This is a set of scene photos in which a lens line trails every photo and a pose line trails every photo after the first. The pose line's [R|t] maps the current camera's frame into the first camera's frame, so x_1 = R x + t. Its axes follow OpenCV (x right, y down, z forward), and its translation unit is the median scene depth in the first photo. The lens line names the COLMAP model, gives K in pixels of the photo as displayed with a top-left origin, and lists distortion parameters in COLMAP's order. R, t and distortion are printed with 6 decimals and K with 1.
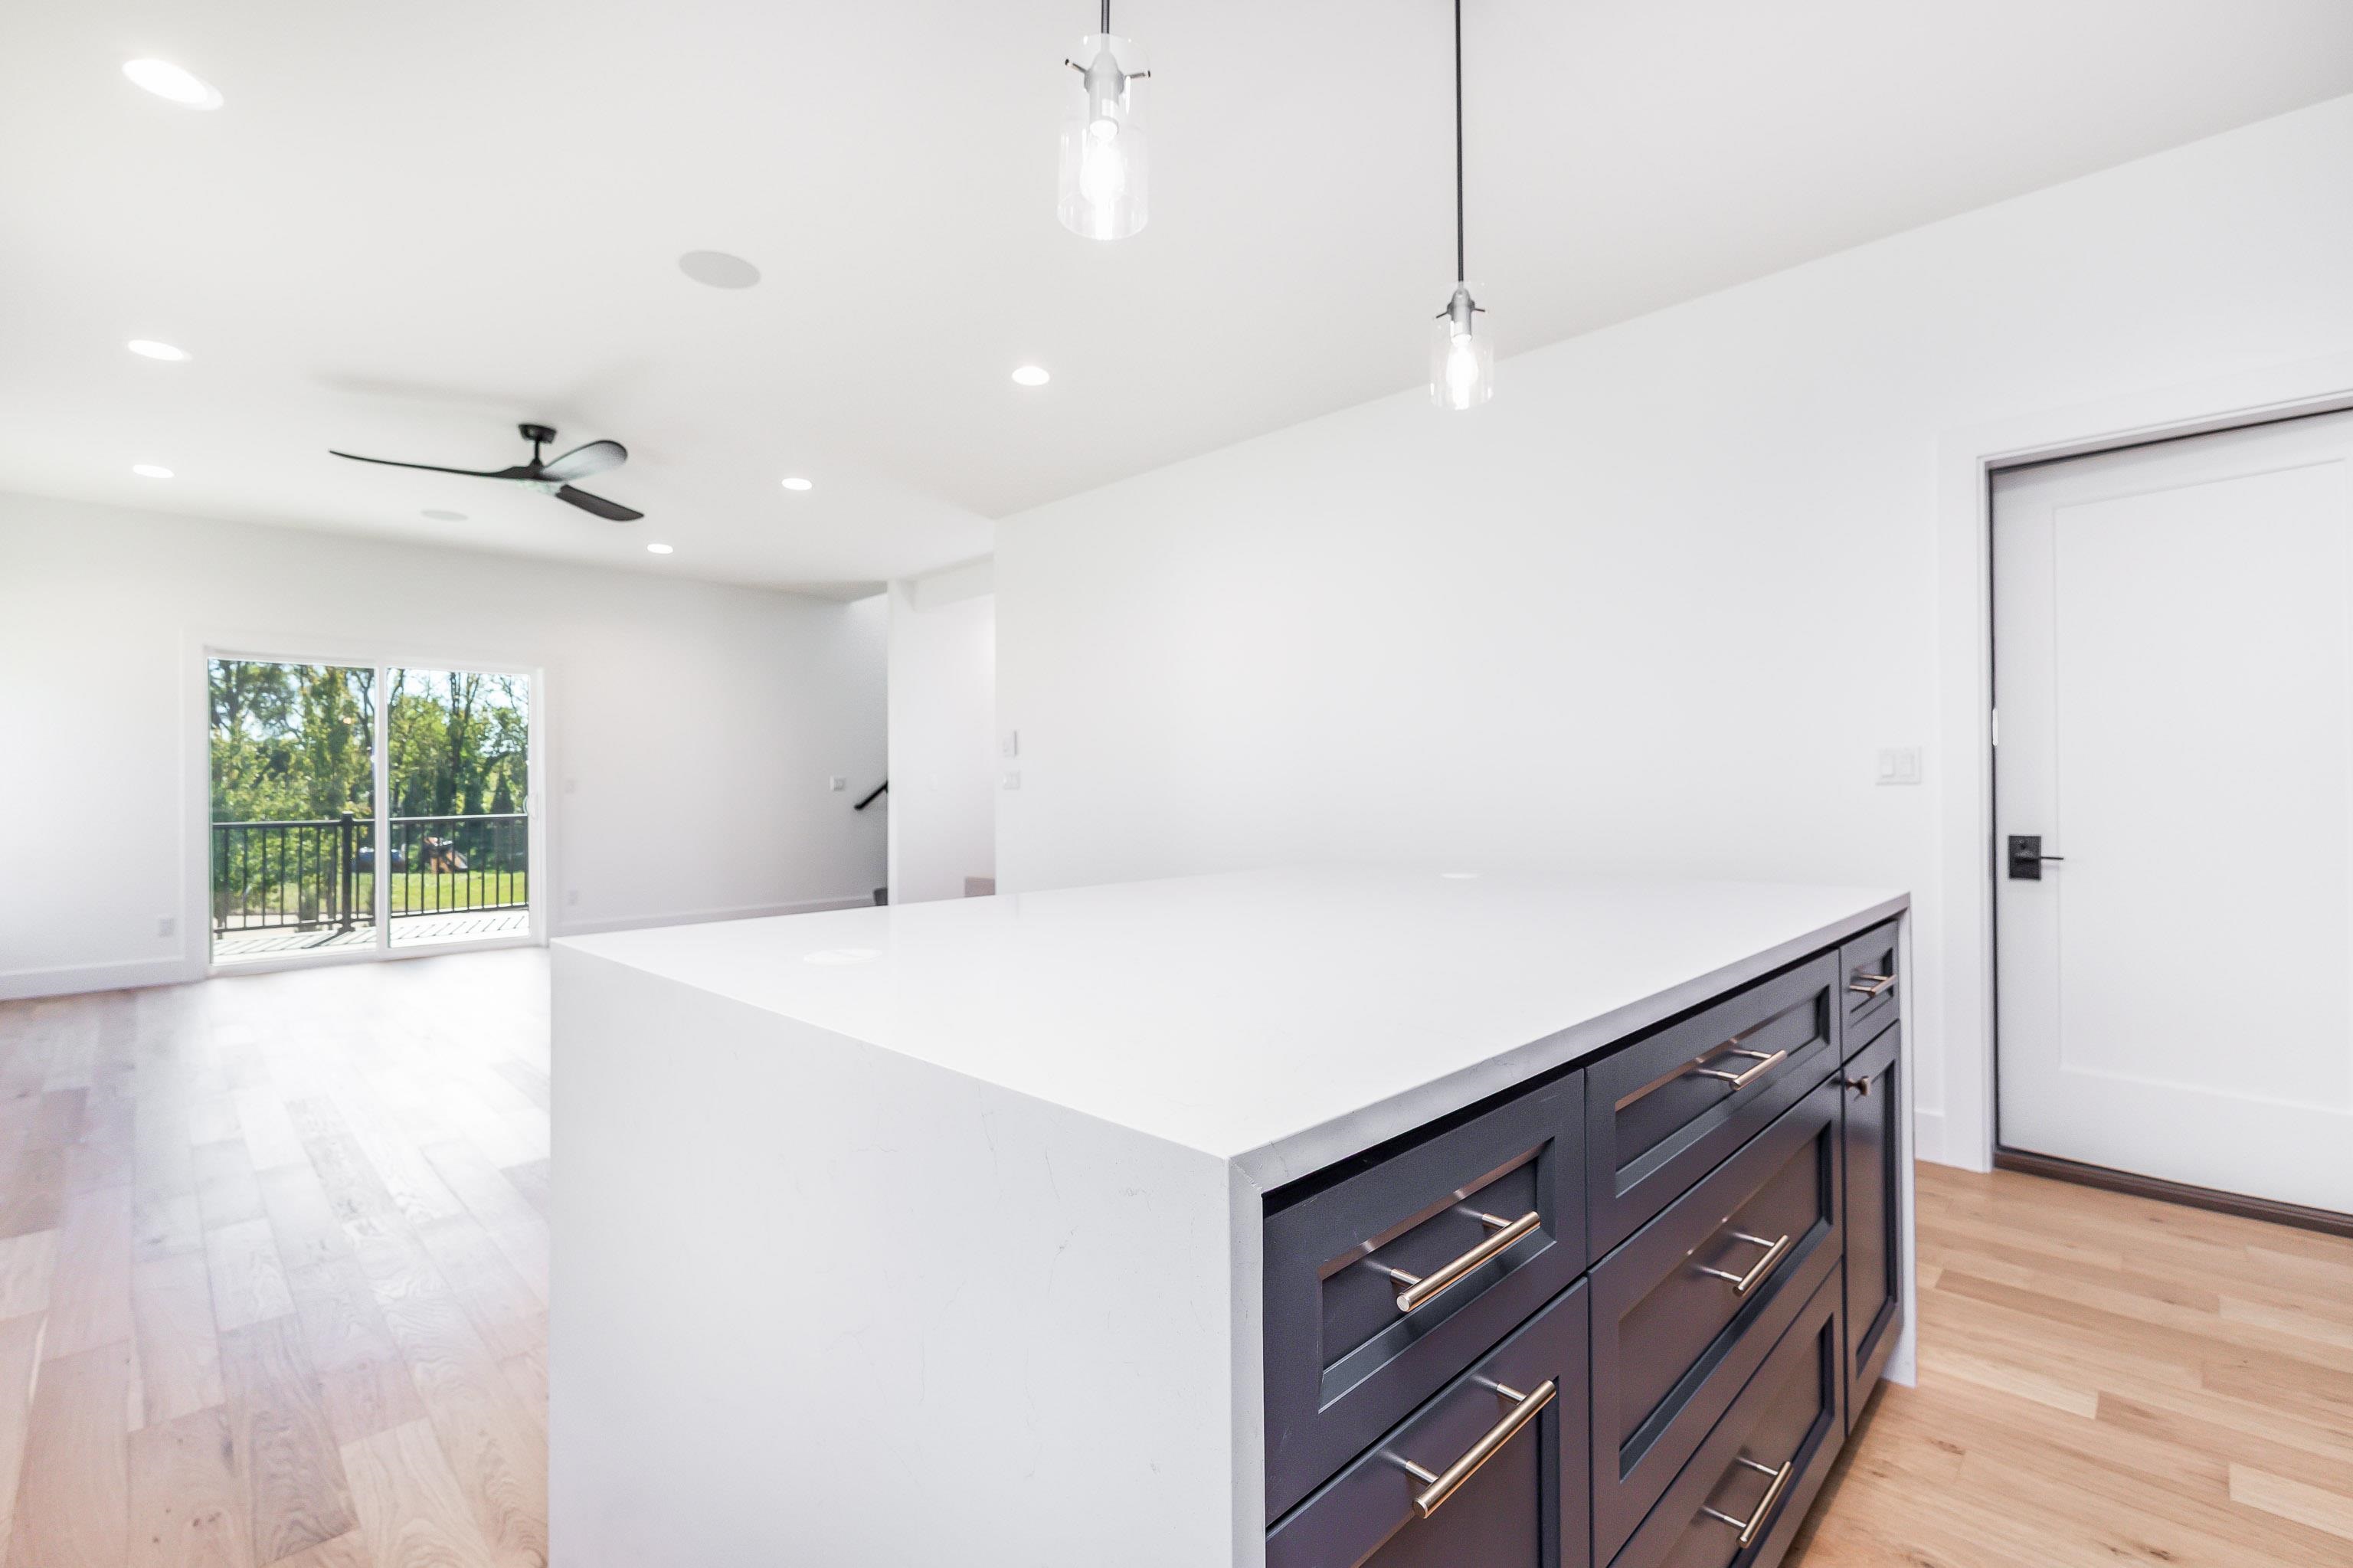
lens RADIAL K [[1030.6, 0, 1160.0], [0, 1030.6, 784.2], [0, 0, 1]] dist [0.010688, -0.003085]
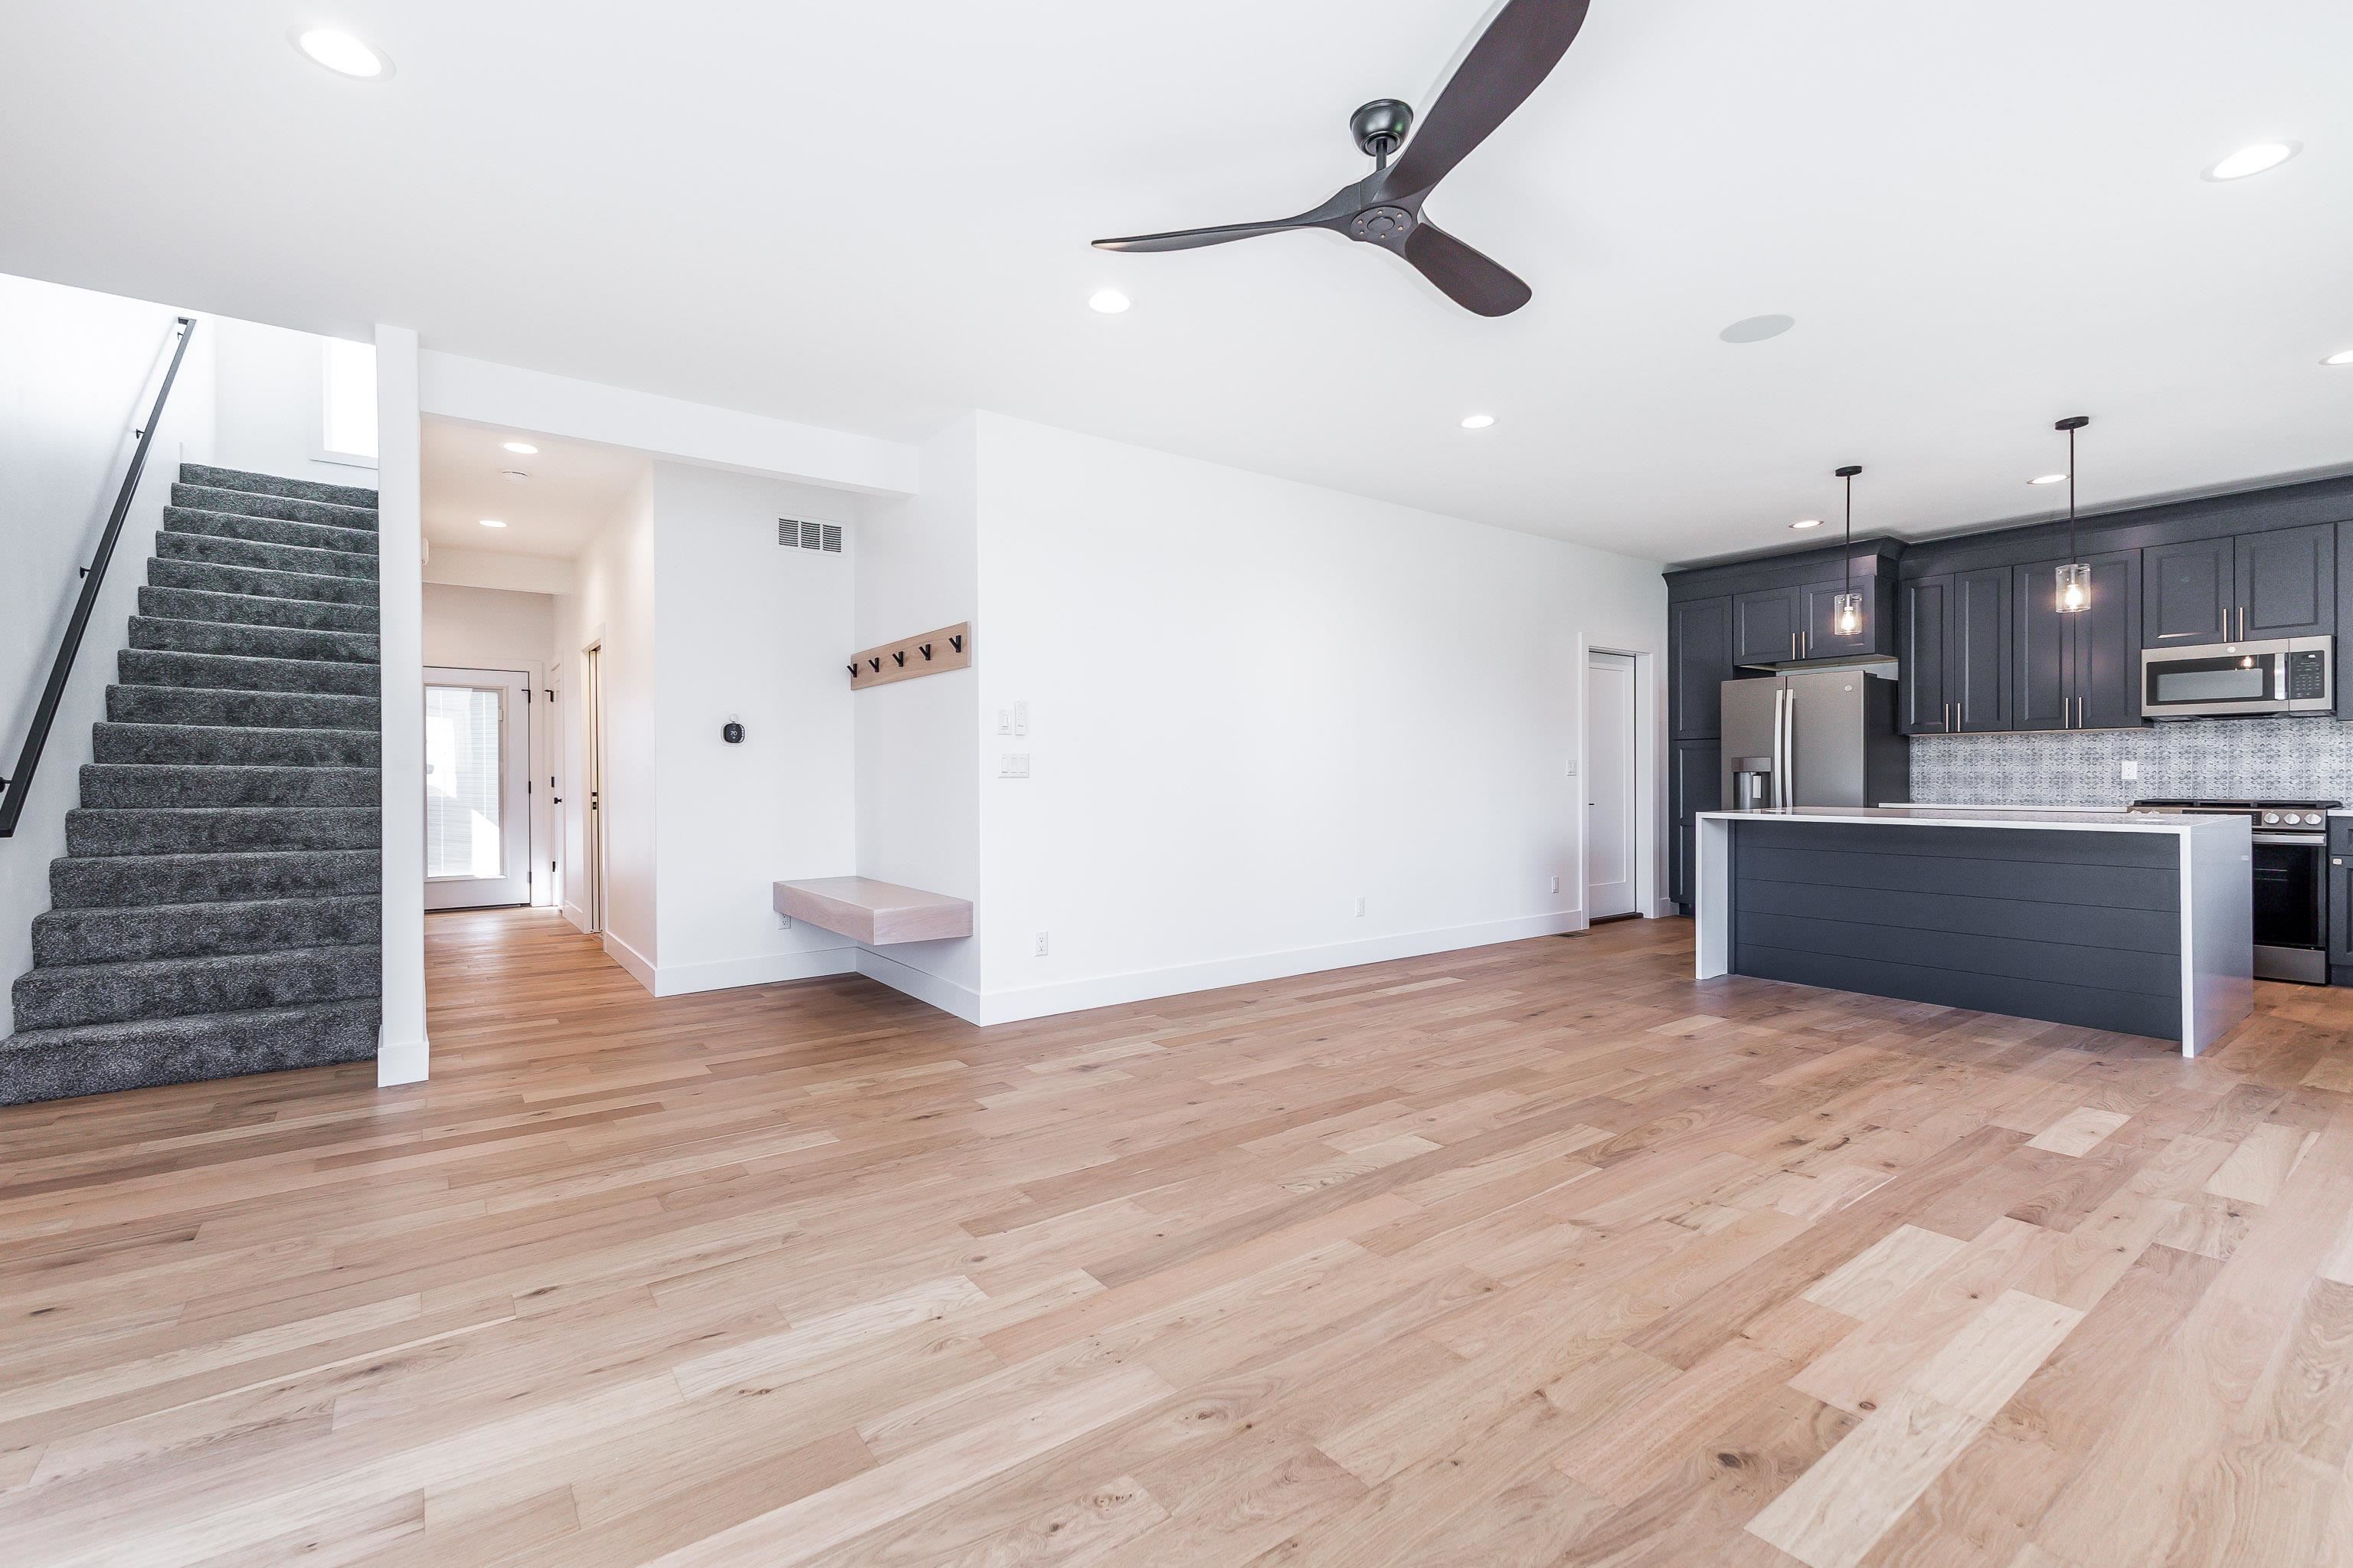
lens RADIAL K [[1030.6, 0, 1165.0], [0, 1030.6, 783.1], [0, 0, 1]] dist [0.010688, -0.003085]
pose [[0.145697, -0.003513, 0.989323, -1.798866], [-0.001041, 0.999993, 0.003704, 0.010432], [-0.989329, -0.001570, 0.145692, 1.597094]]
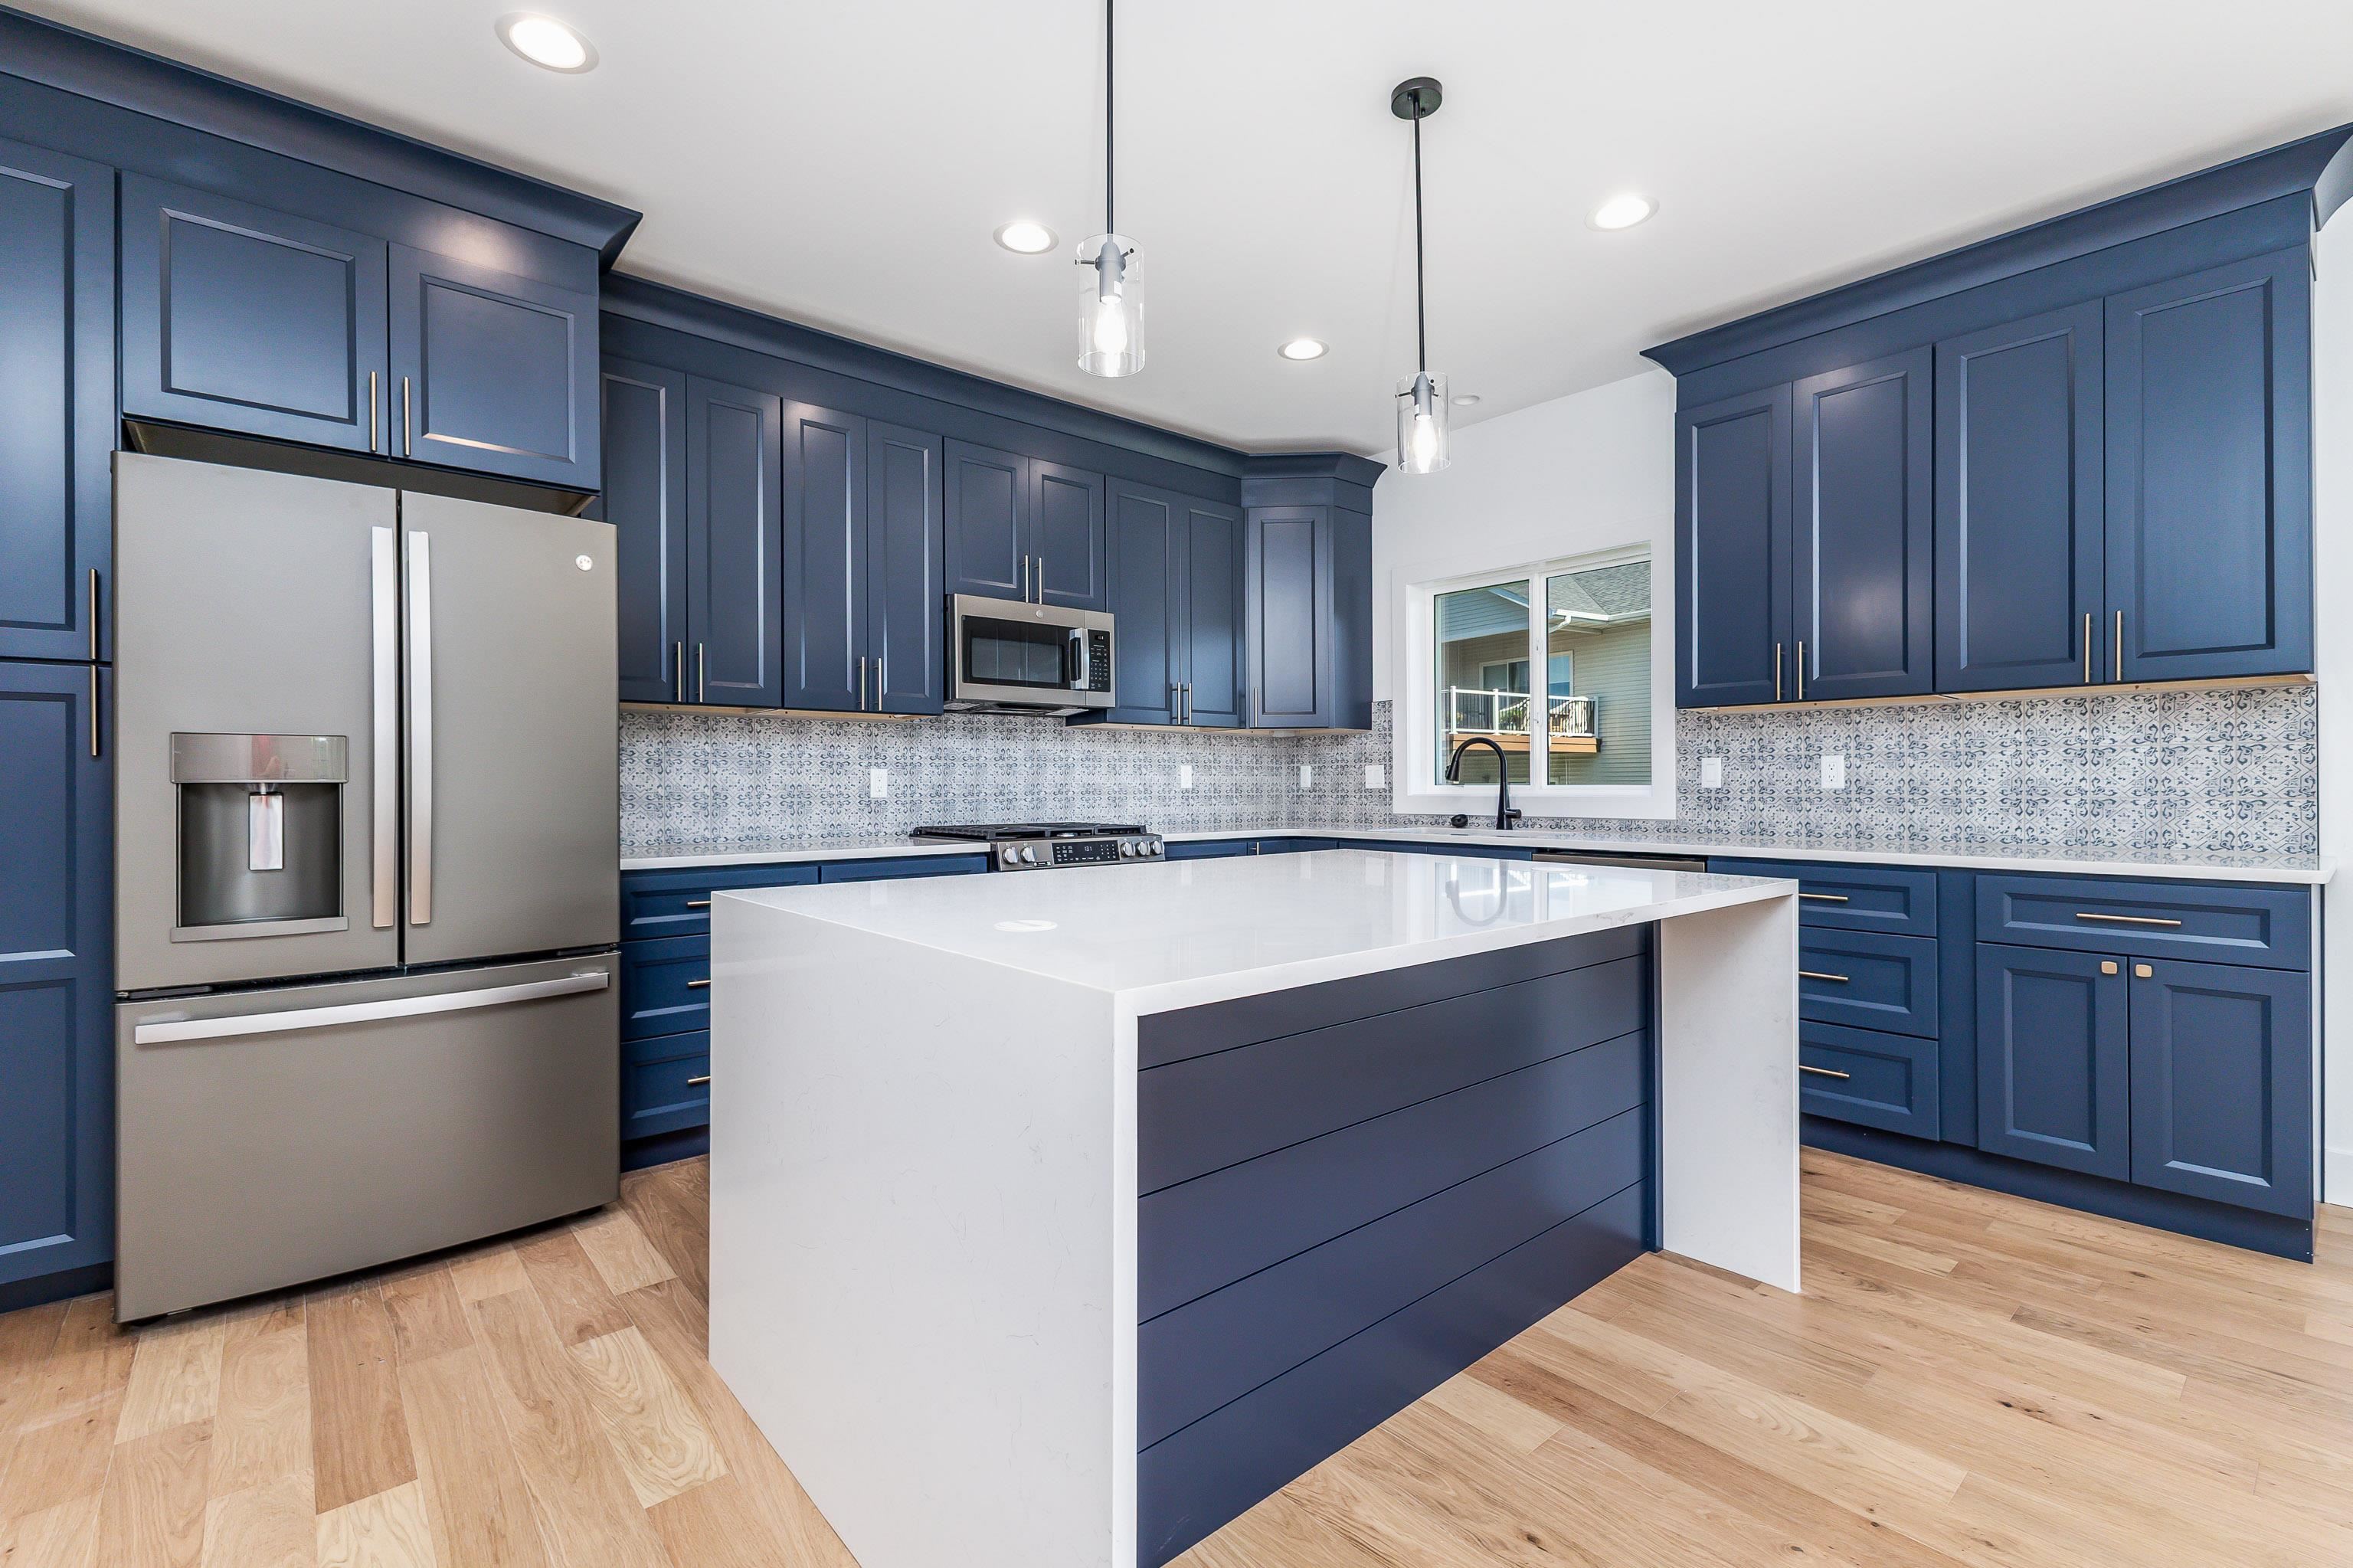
lens RADIAL K [[1030.6, 0, 1169.2], [0, 1030.6, 783.3], [0, 0, 1]] dist [0.010688, -0.003085]
pose [[-0.997293, 0.007910, 0.073098, 0.124499], [0.007558, 0.999959, -0.005082, -0.000295], [-0.073135, -0.004516, -0.997312, 1.266729]]
